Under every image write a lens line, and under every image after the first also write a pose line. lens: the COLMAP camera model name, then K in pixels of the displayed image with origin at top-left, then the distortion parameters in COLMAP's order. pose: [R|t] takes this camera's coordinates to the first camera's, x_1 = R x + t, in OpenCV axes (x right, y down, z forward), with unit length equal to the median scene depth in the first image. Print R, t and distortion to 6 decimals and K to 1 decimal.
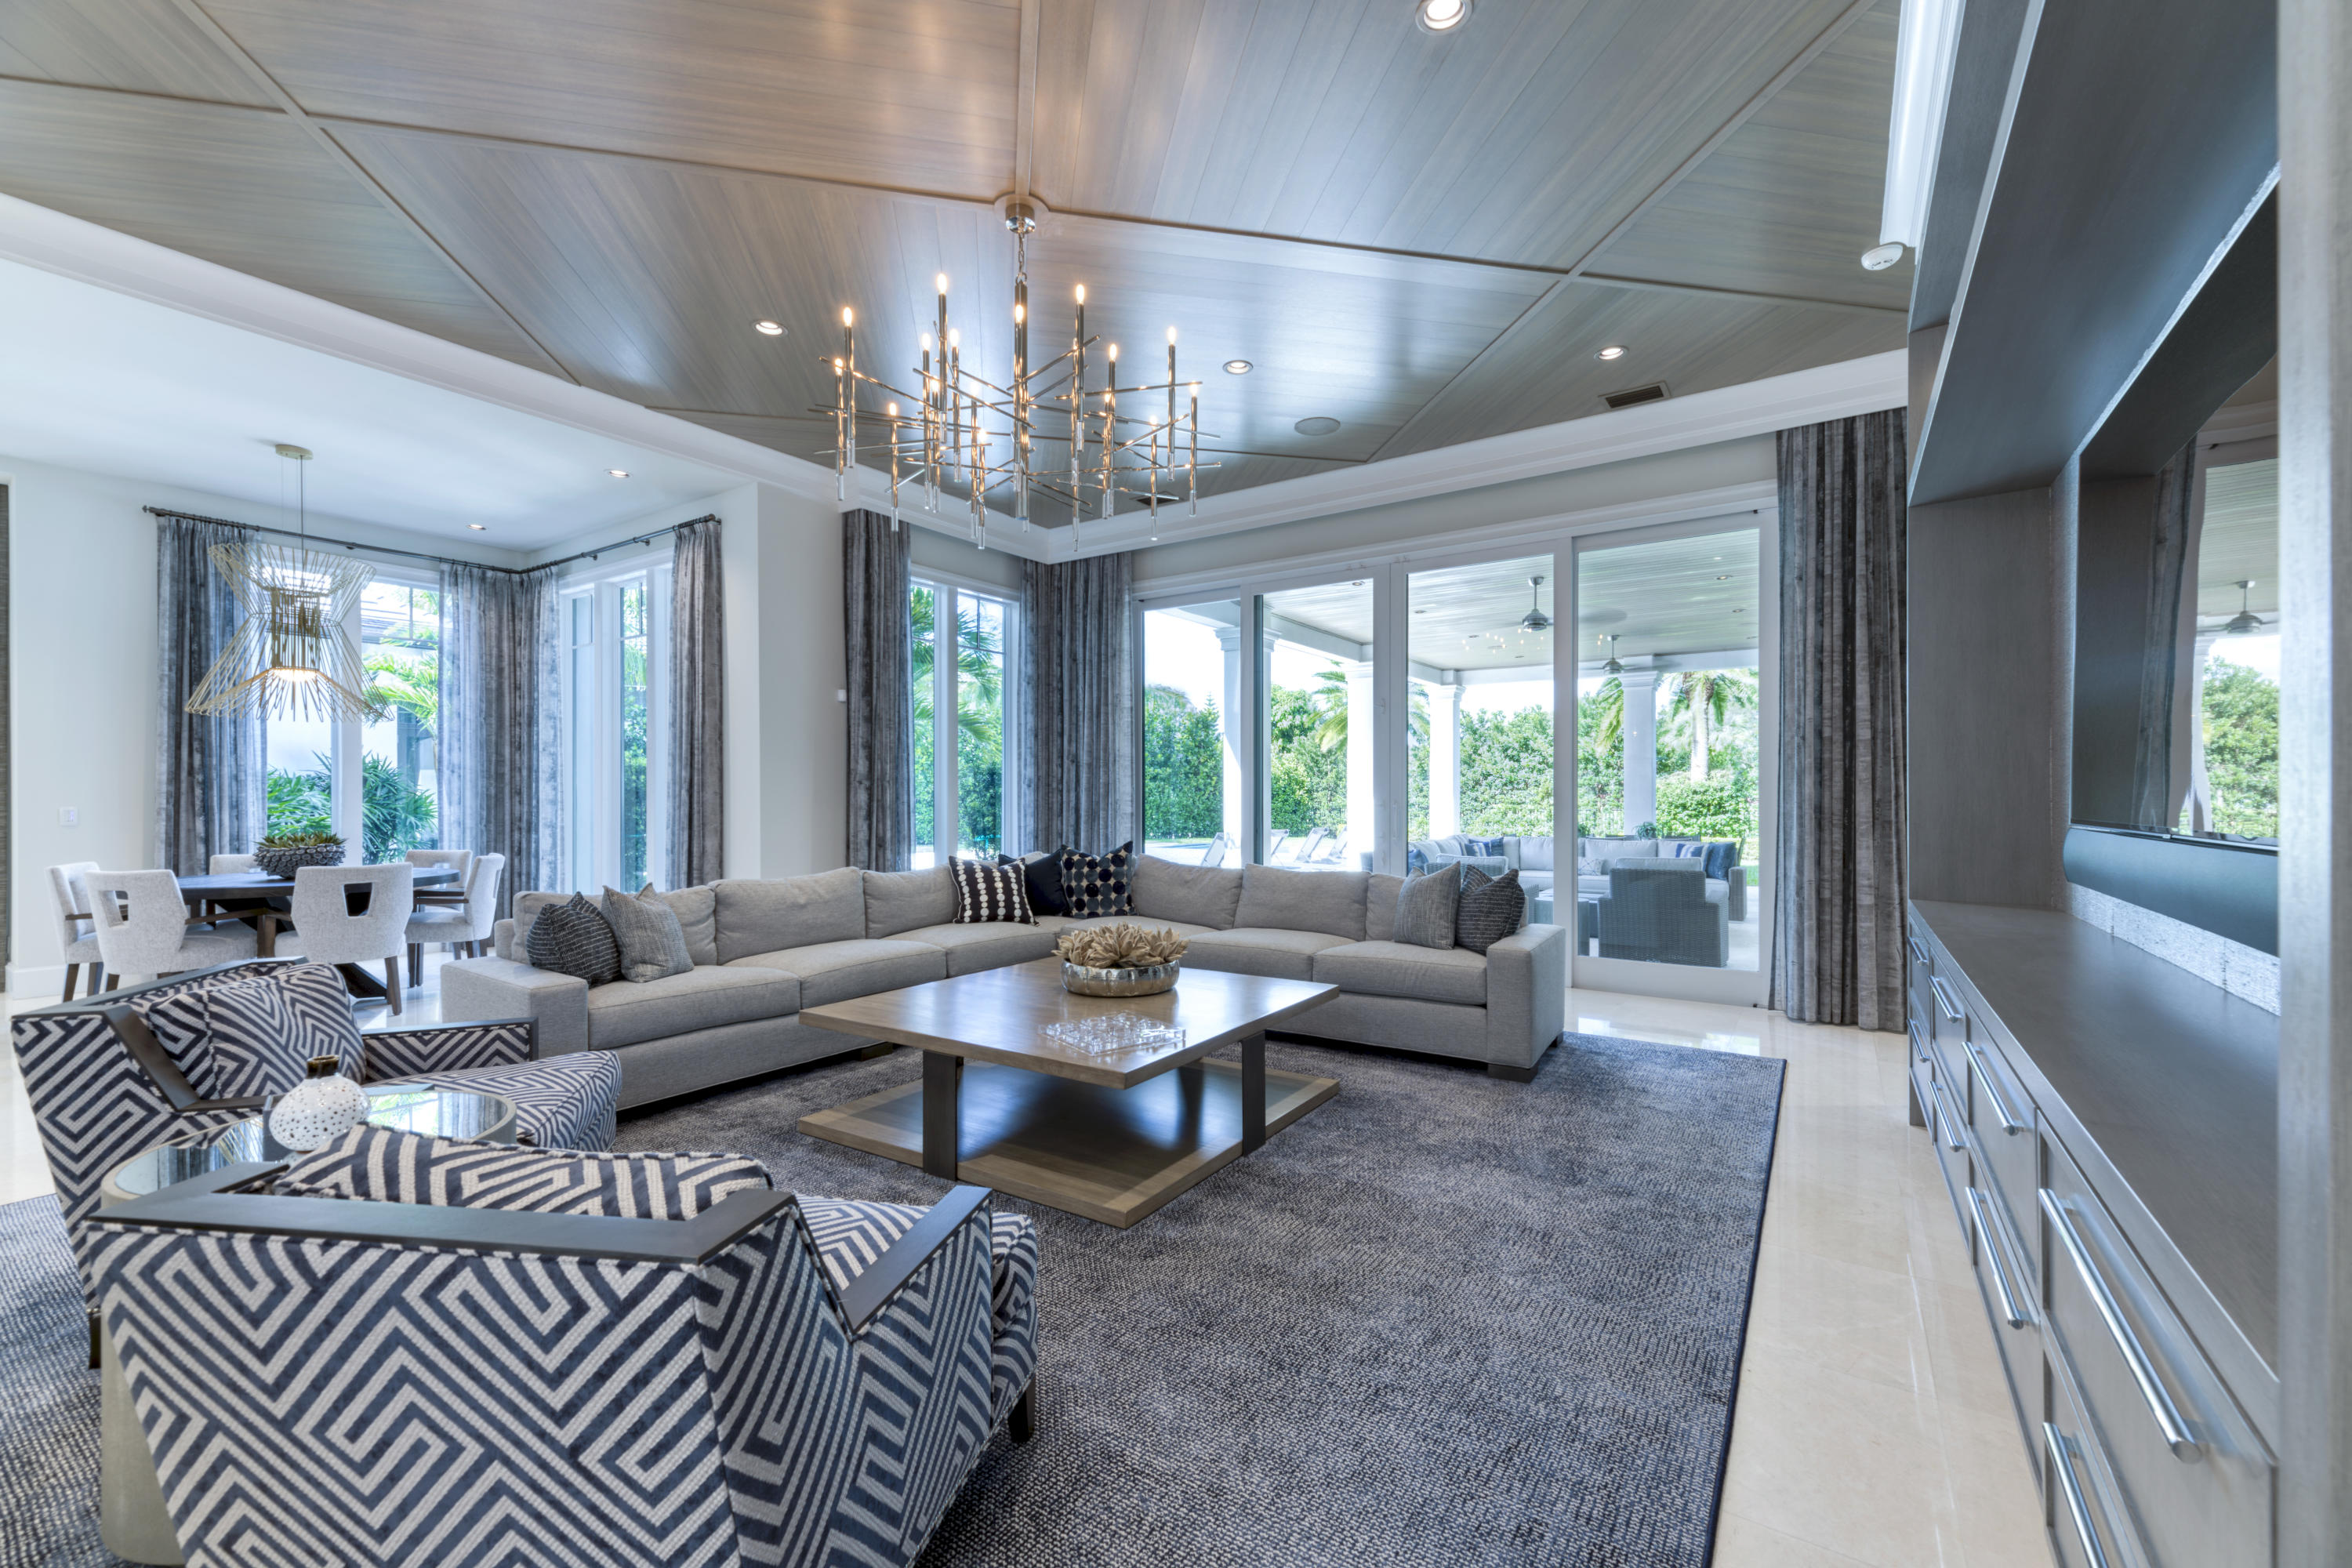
lens RADIAL K [[957.2, 0, 1178.4], [0, 957.2, 792.5], [0, 0, 1]] dist [0.009607, -0.000823]
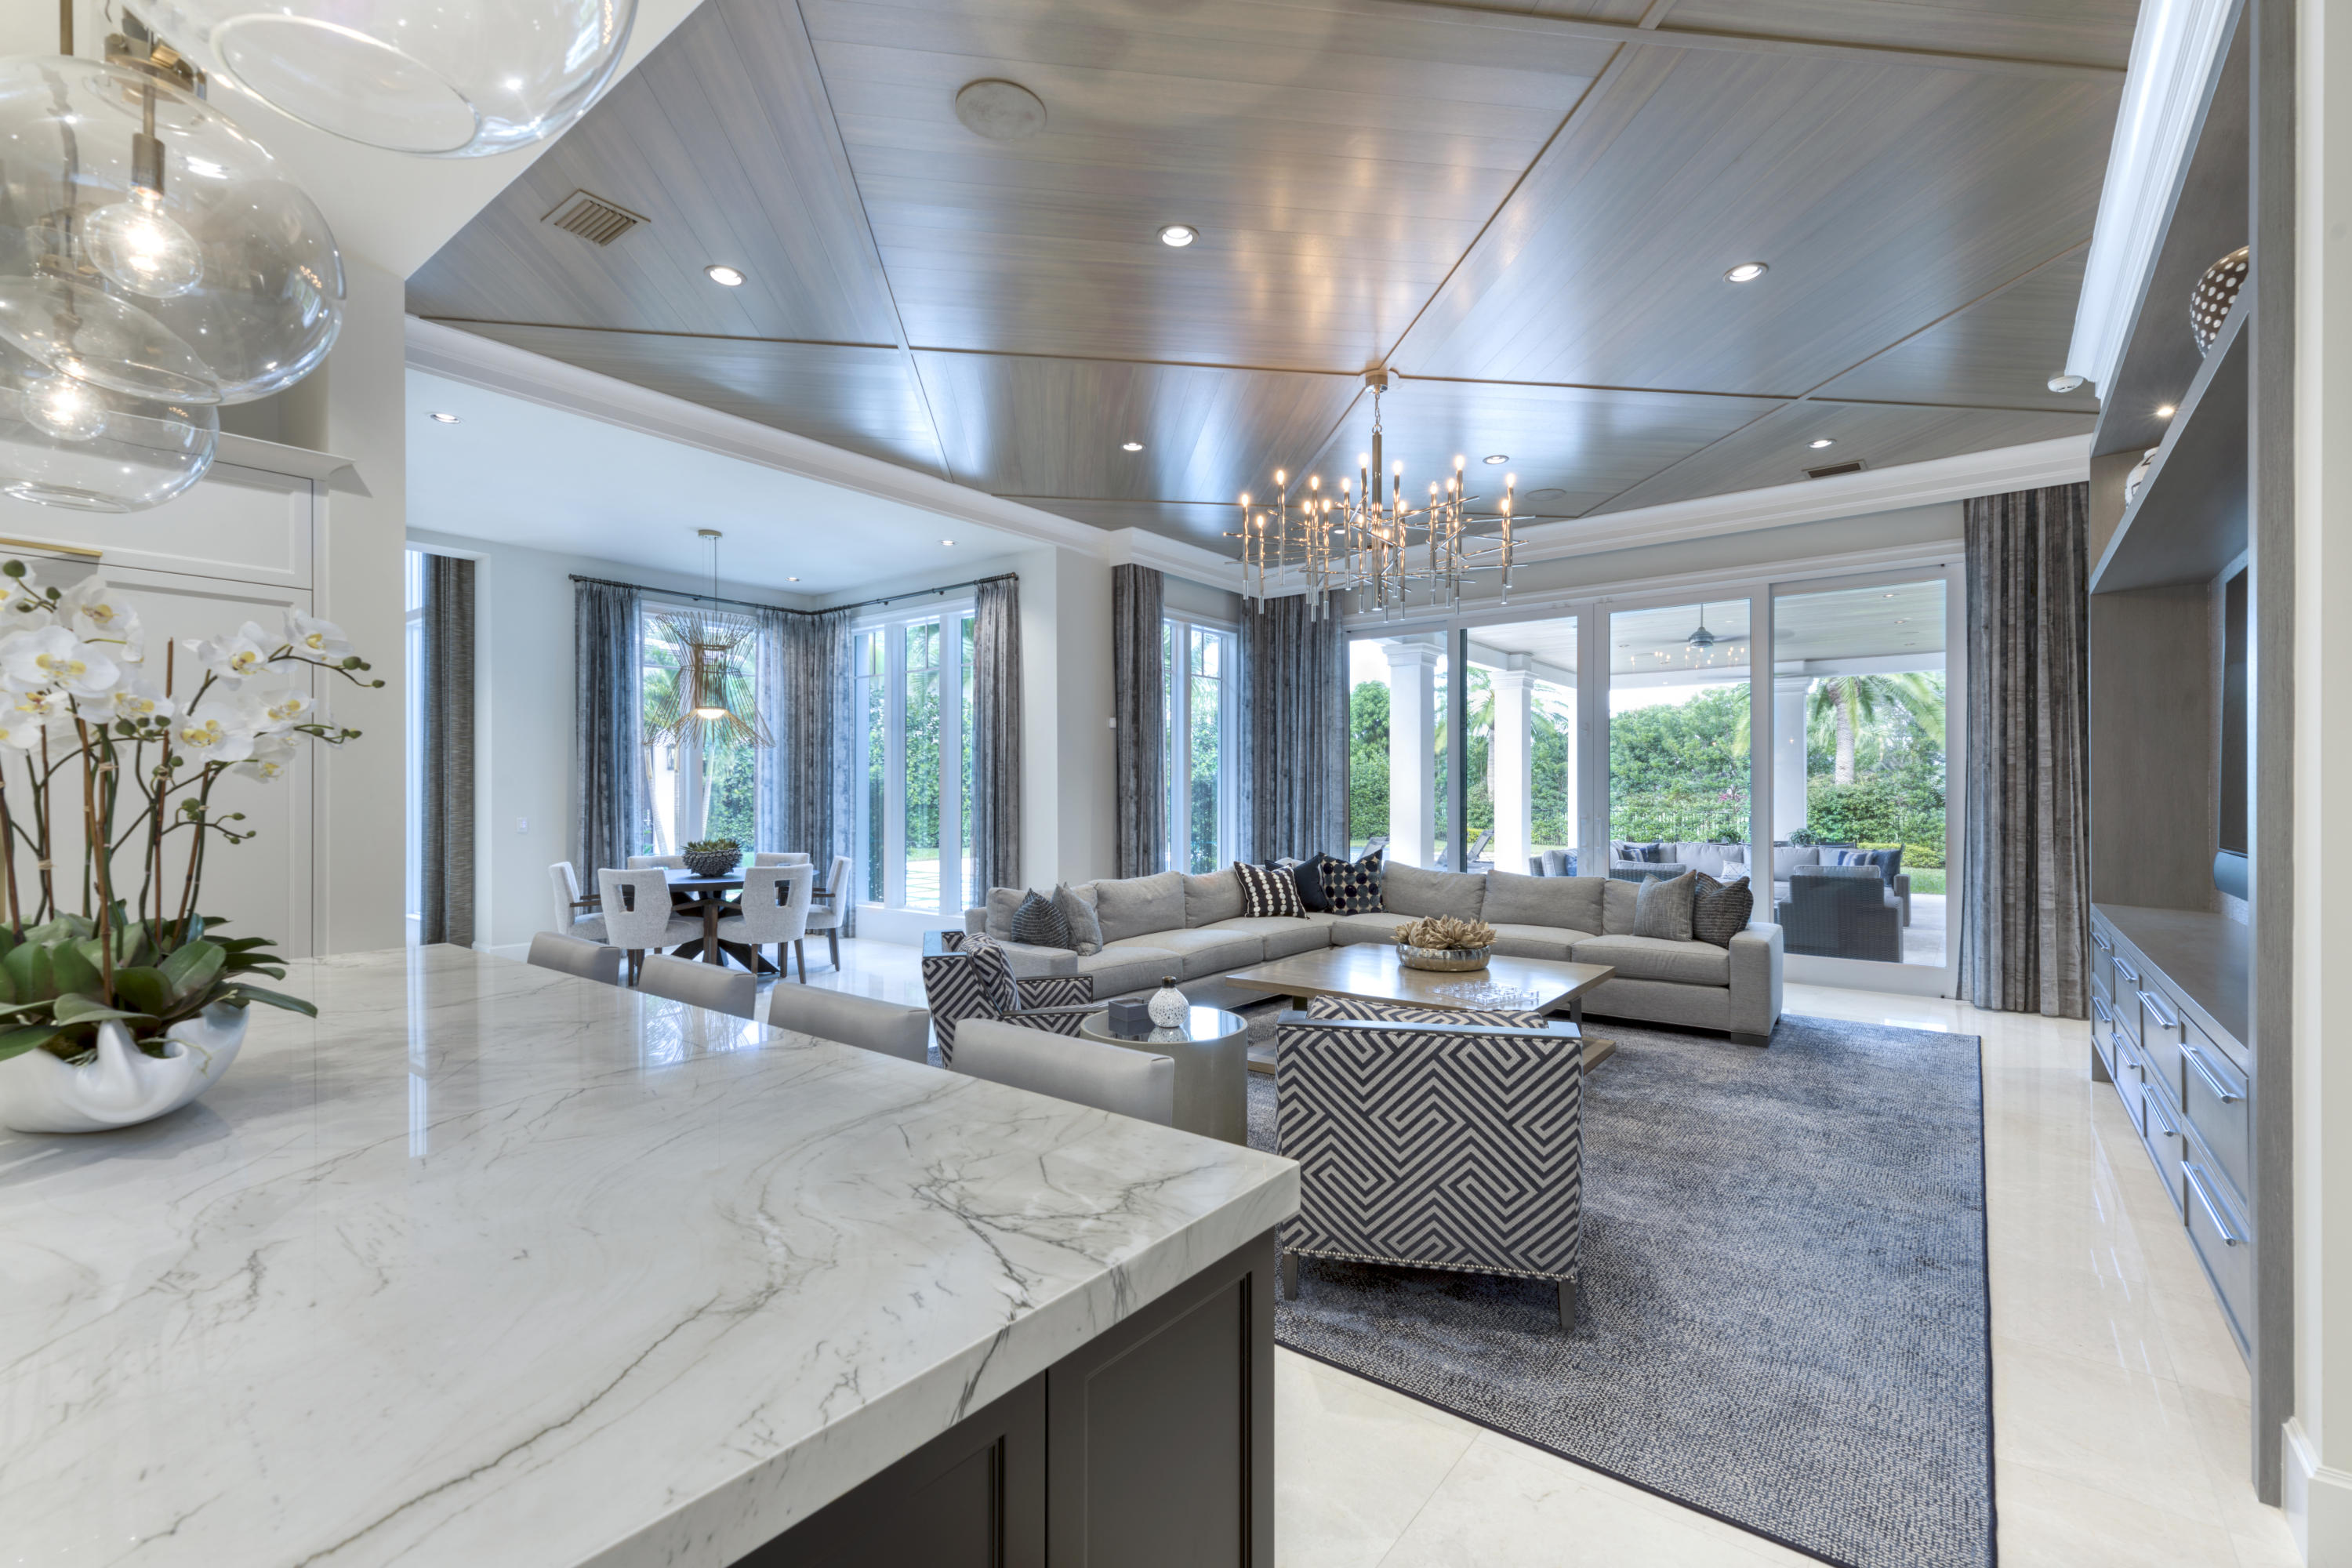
lens RADIAL K [[1010.5, 0, 1182.0], [0, 1010.5, 787.3], [0, 0, 1]] dist [0.010220, -0.000337]
pose [[0.997643, 0.001061, -0.068616, -0.235004], [-0.001204, 0.999997, -0.002050, -0.025614], [0.068613, 0.002128, 0.997641, -0.288130]]
